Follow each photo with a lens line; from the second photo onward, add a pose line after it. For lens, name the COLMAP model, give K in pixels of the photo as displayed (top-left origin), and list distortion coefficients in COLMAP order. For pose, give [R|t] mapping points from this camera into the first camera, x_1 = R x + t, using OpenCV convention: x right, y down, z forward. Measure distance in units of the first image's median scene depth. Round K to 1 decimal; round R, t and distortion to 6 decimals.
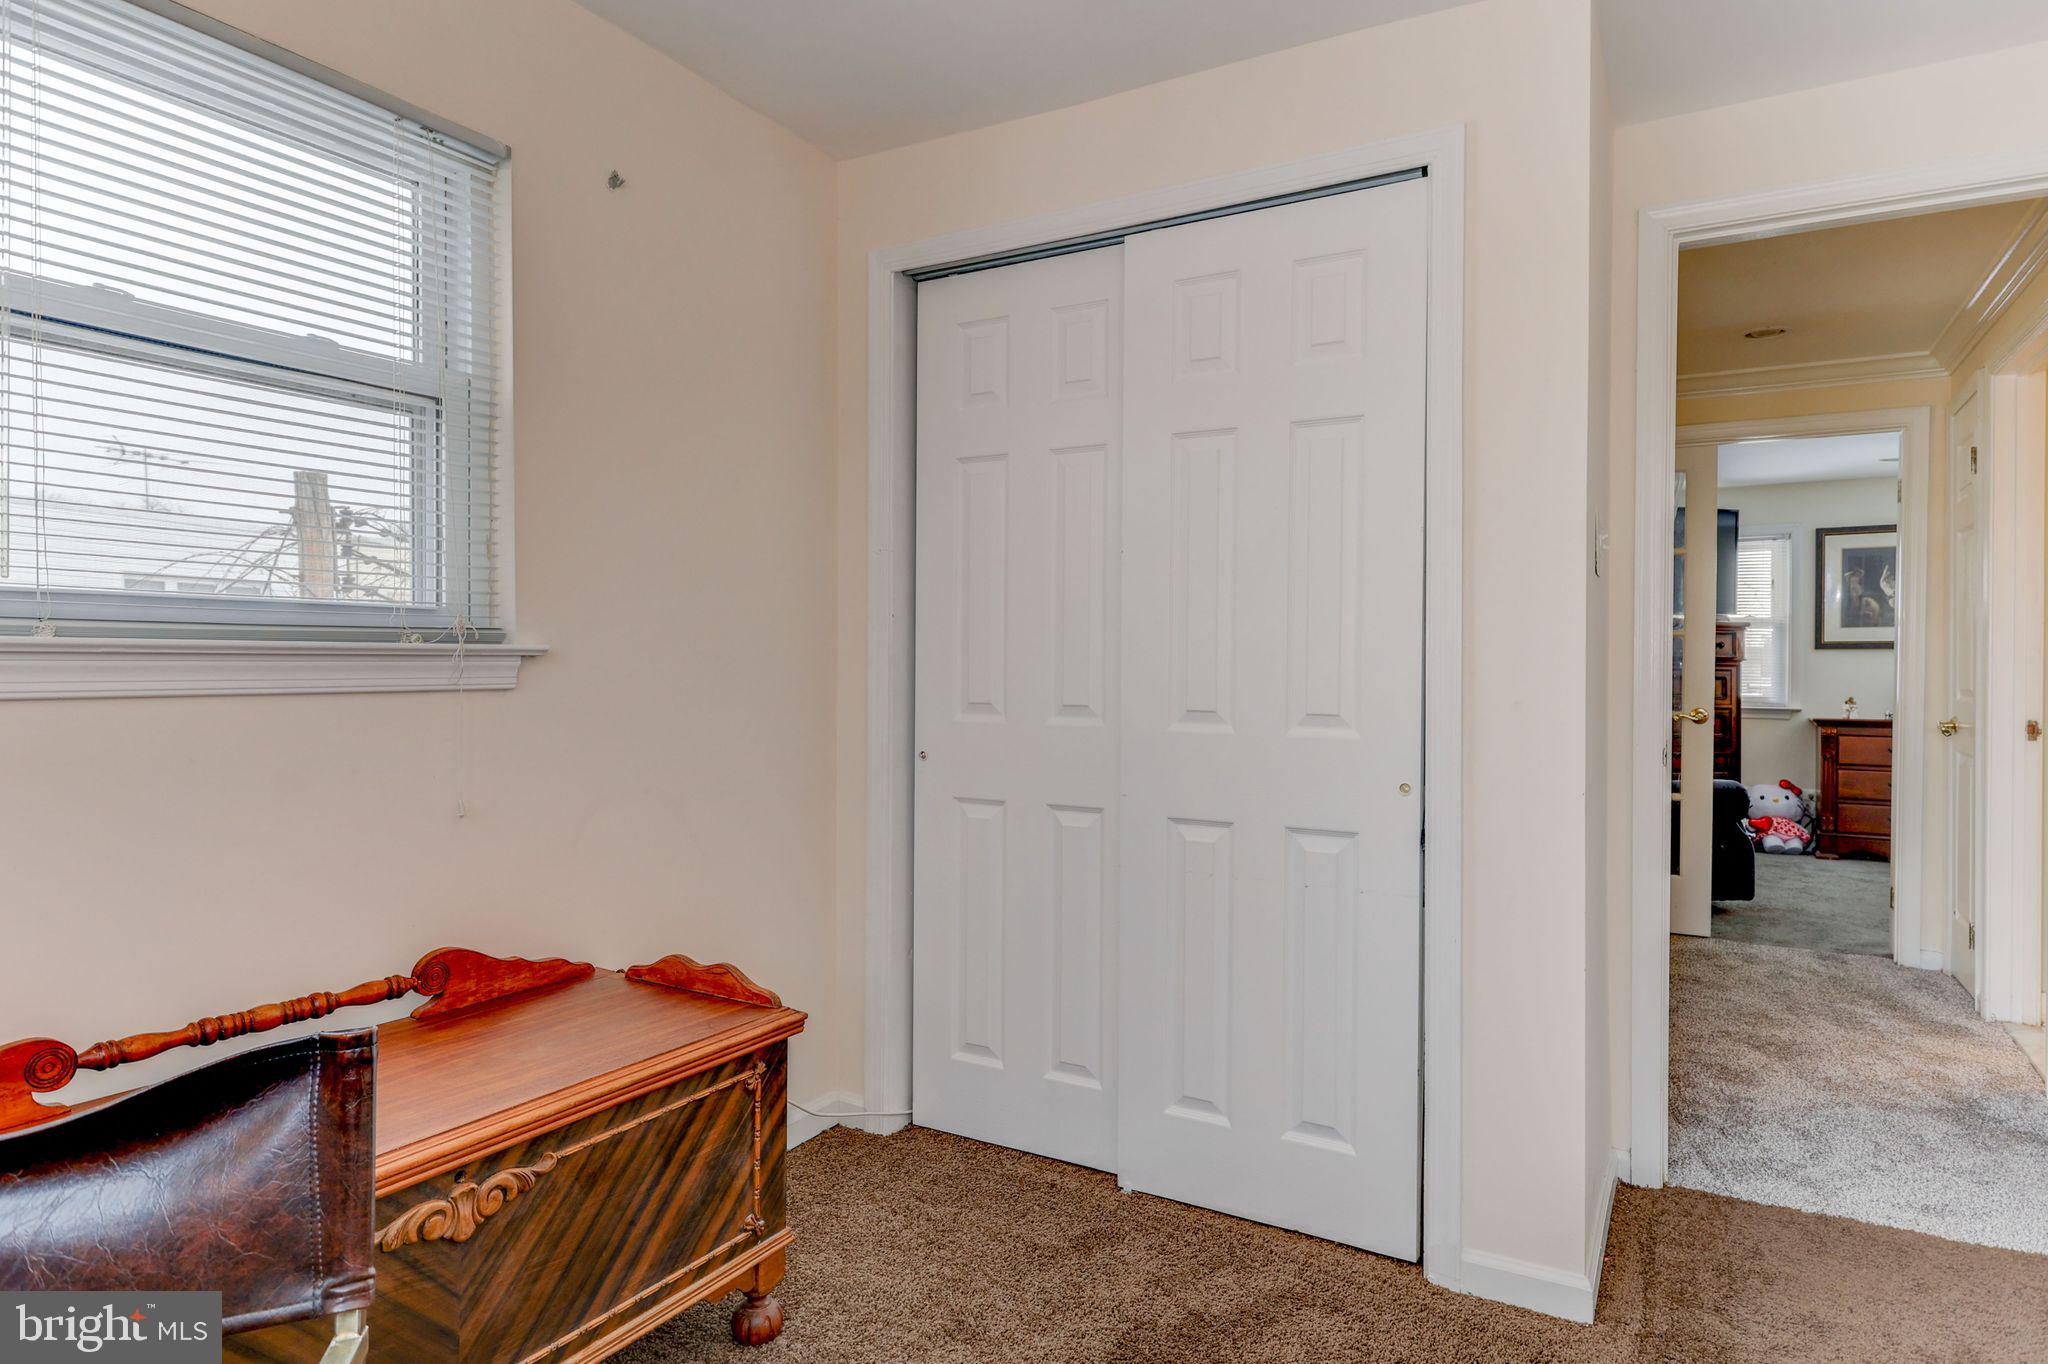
lens RADIAL K [[1190.0, 0, 1019.8], [0, 1190.0, 679.9], [0, 0, 1]] dist [-0.020349, 0.017264]
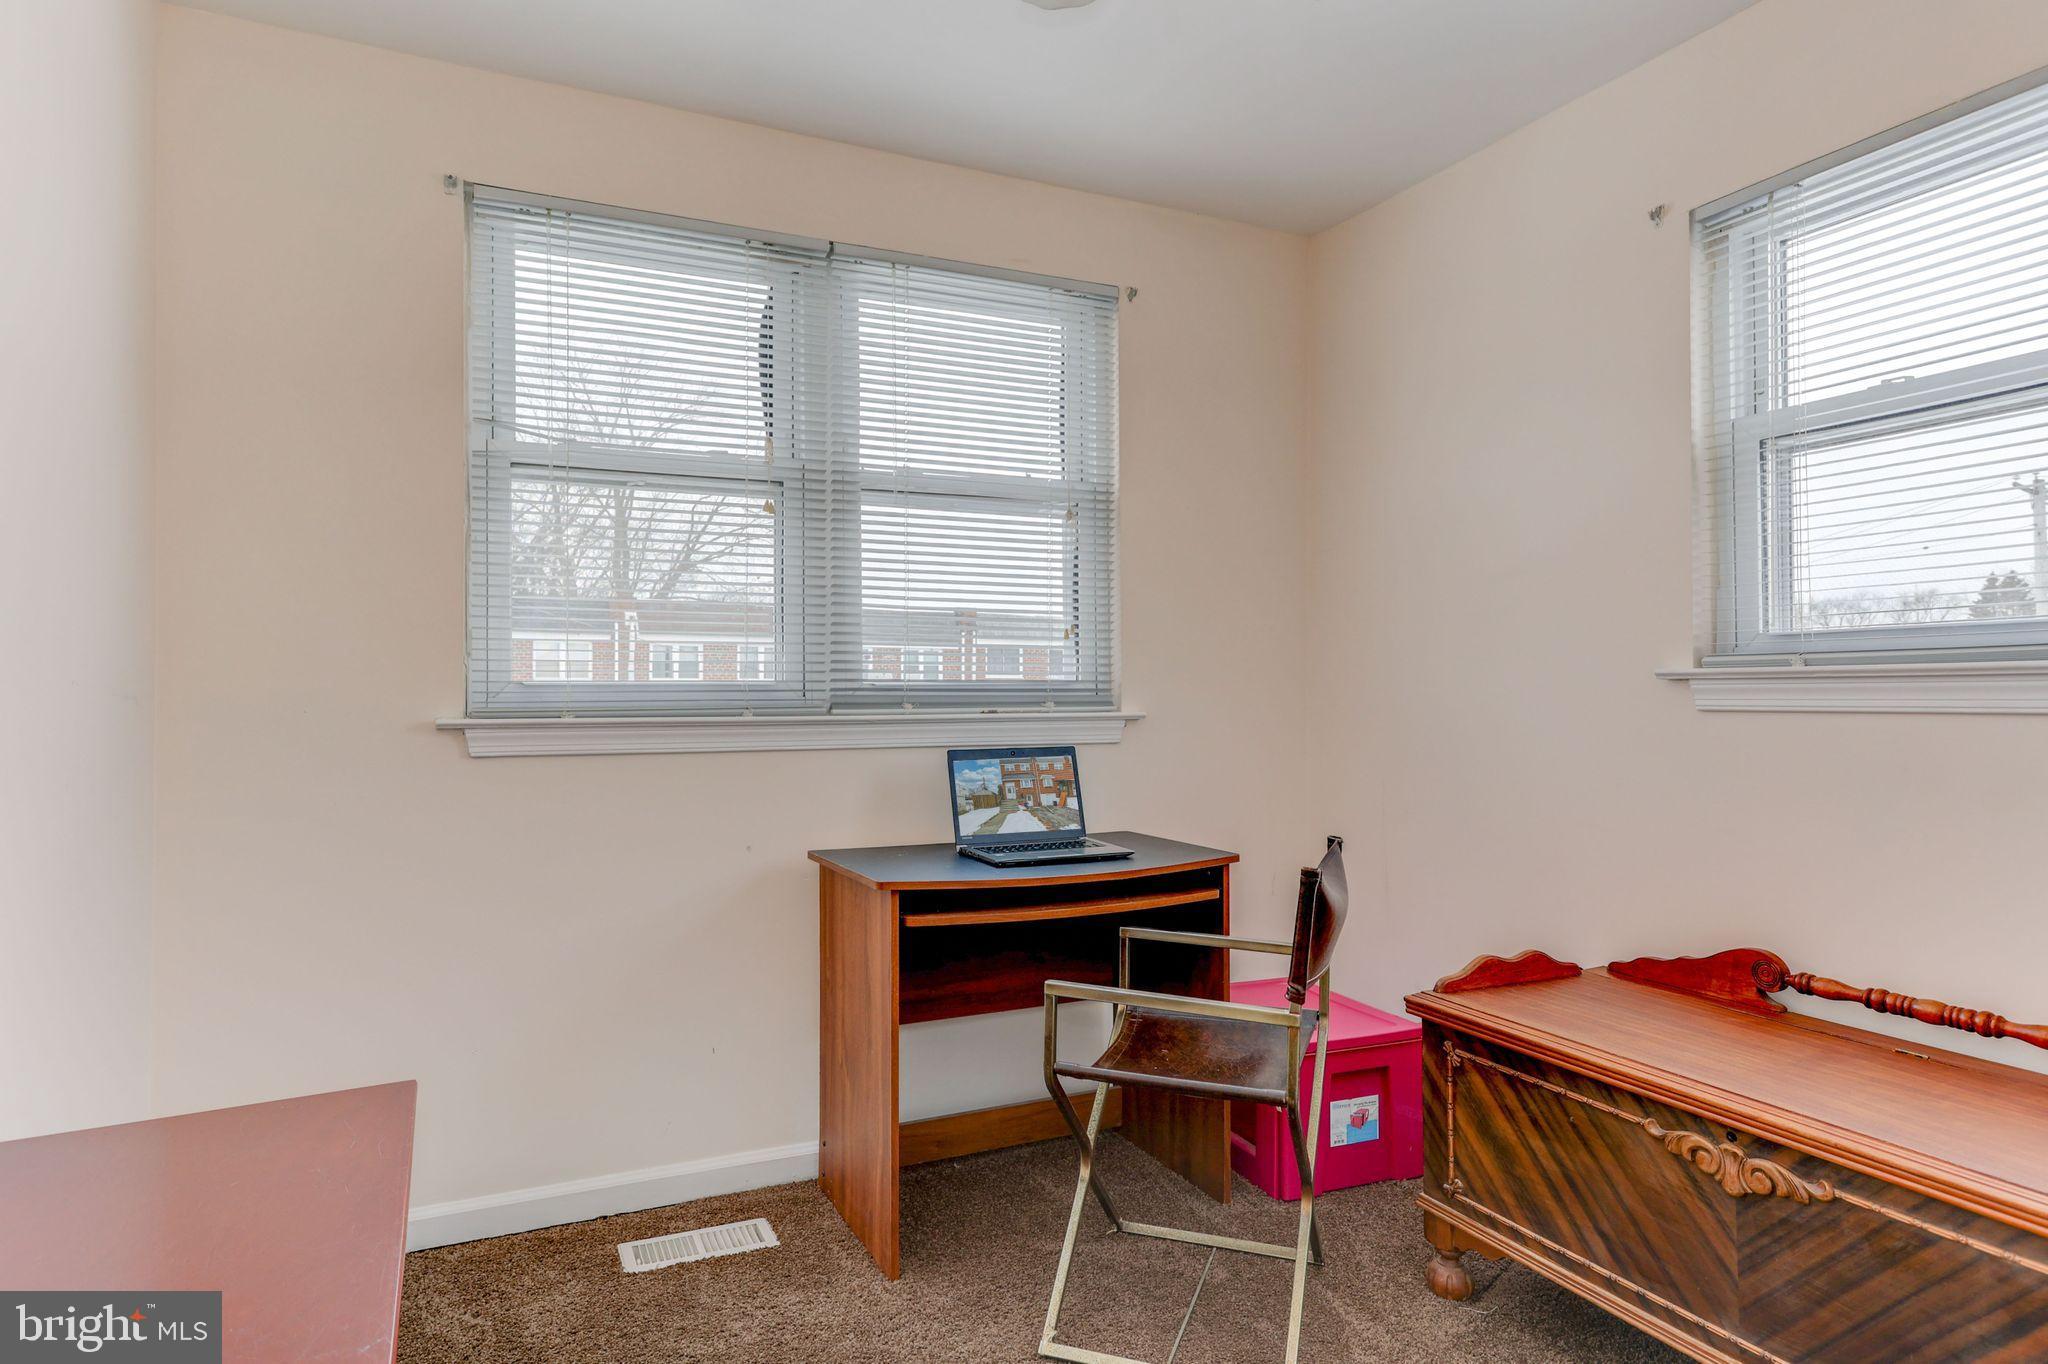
lens RADIAL K [[1190.0, 0, 1022.7], [0, 1190.0, 690.1], [0, 0, 1]] dist [-0.020349, 0.017264]
pose [[-0.575855, -0.005422, -0.817534, 0.769007], [-0.011429, 0.999934, 0.001419, -0.000392], [0.817472, 0.010161, -0.575879, 0.997502]]
